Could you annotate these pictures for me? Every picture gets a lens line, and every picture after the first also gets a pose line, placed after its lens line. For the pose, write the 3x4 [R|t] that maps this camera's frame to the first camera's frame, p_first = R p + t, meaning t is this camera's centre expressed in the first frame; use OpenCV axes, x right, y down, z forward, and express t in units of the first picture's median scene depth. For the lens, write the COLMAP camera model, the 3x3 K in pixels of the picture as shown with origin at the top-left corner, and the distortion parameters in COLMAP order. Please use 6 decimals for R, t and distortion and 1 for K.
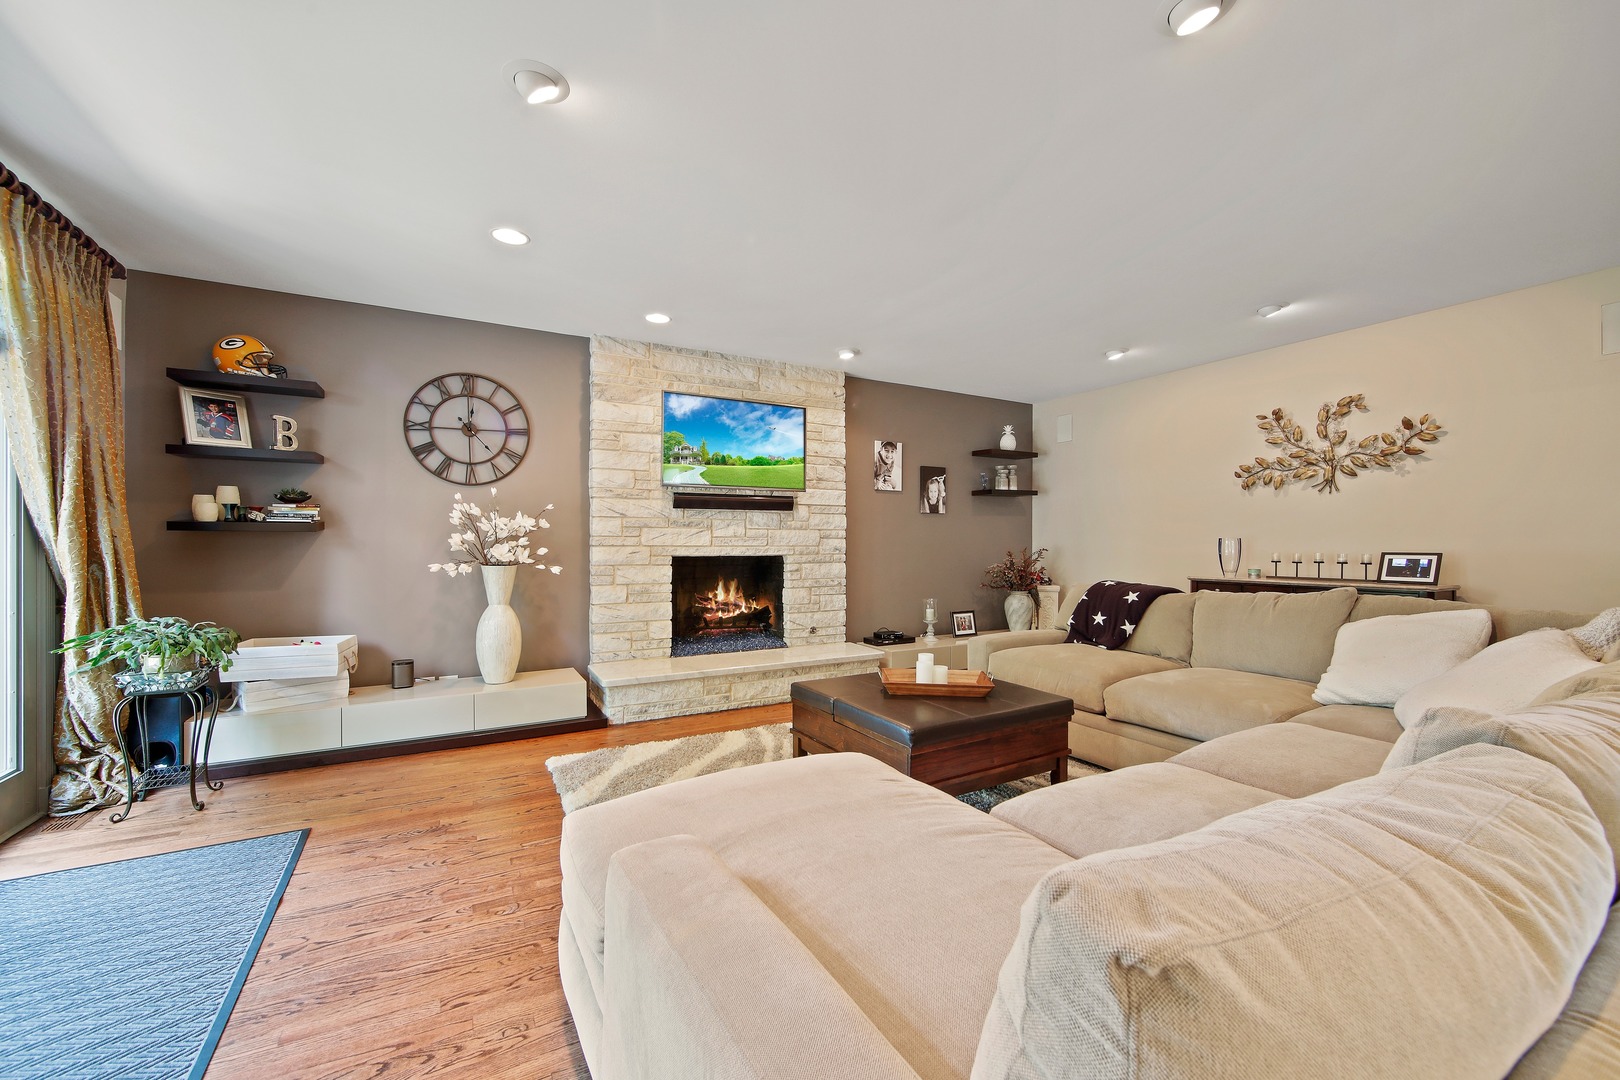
lens RADIAL K [[639.1, 0, 803.3], [0, 639.1, 542.8], [0, 0, 1]] dist [-0.008255, 0.000396]
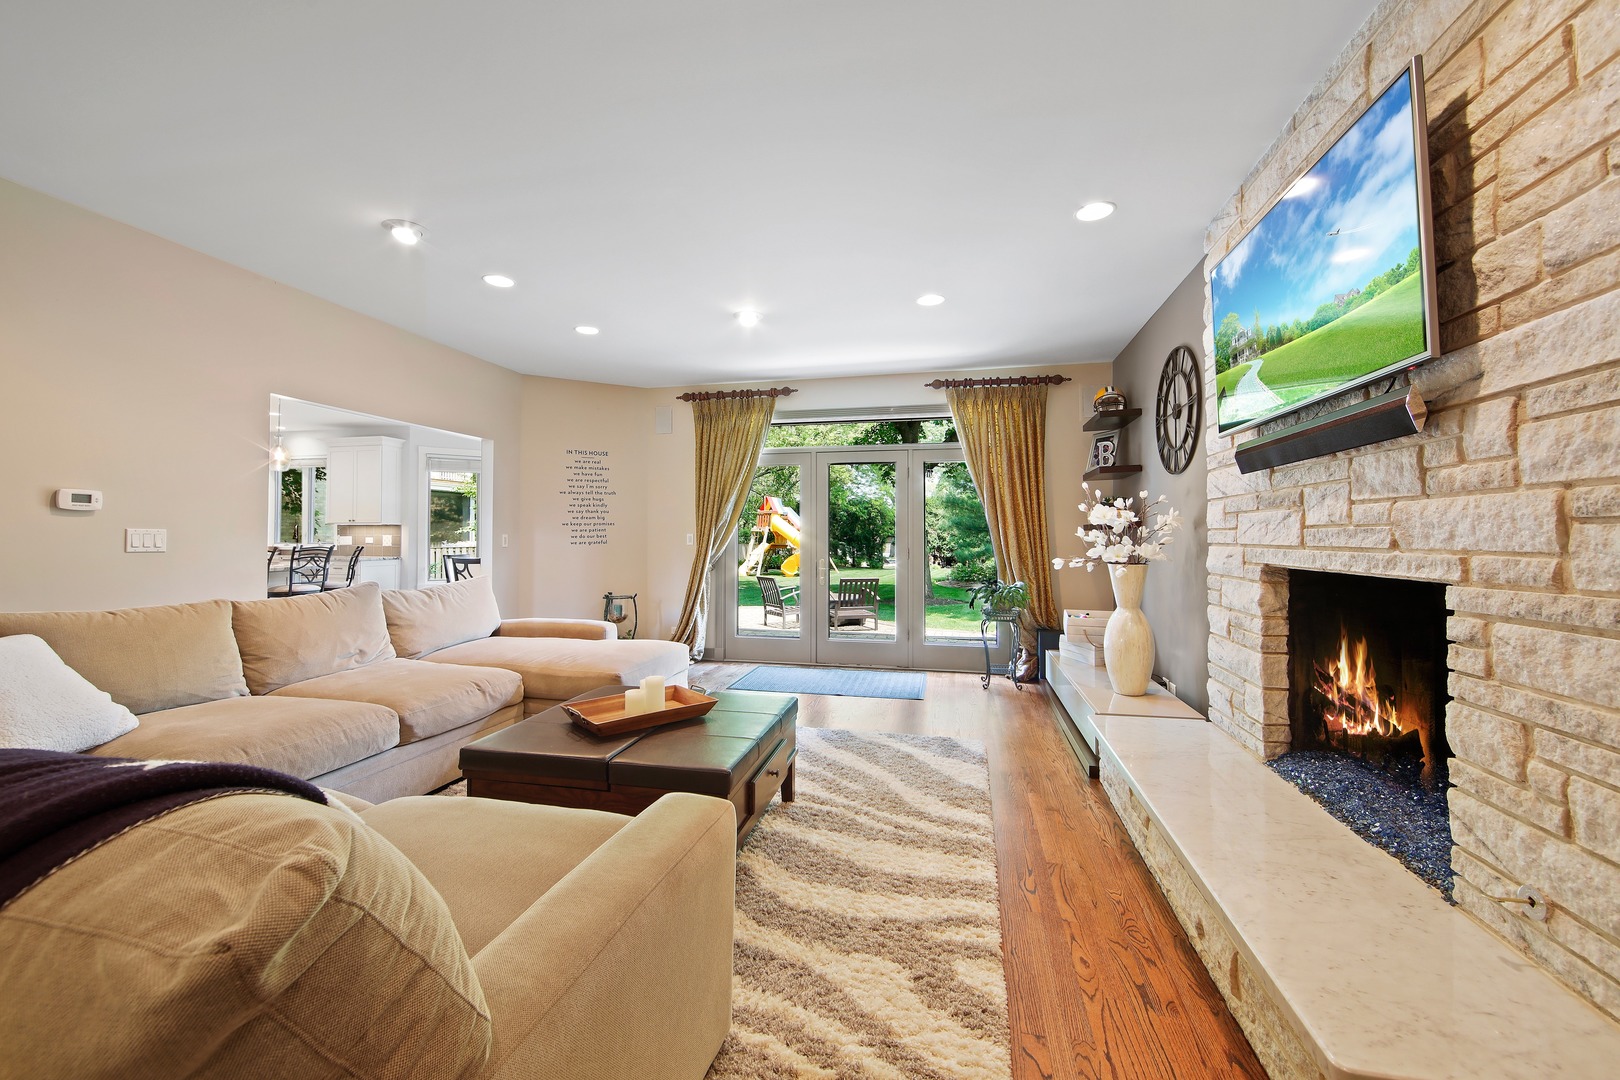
lens RADIAL K [[639.1, 0, 803.3], [0, 639.1, 542.8], [0, 0, 1]] dist [-0.008255, 0.000396]
pose [[-0.667768, 0.004909, -0.744354, 0.386839], [0.002169, 0.999987, 0.004650, -0.001163], [0.744367, 0.001490, -0.667770, 0.974873]]
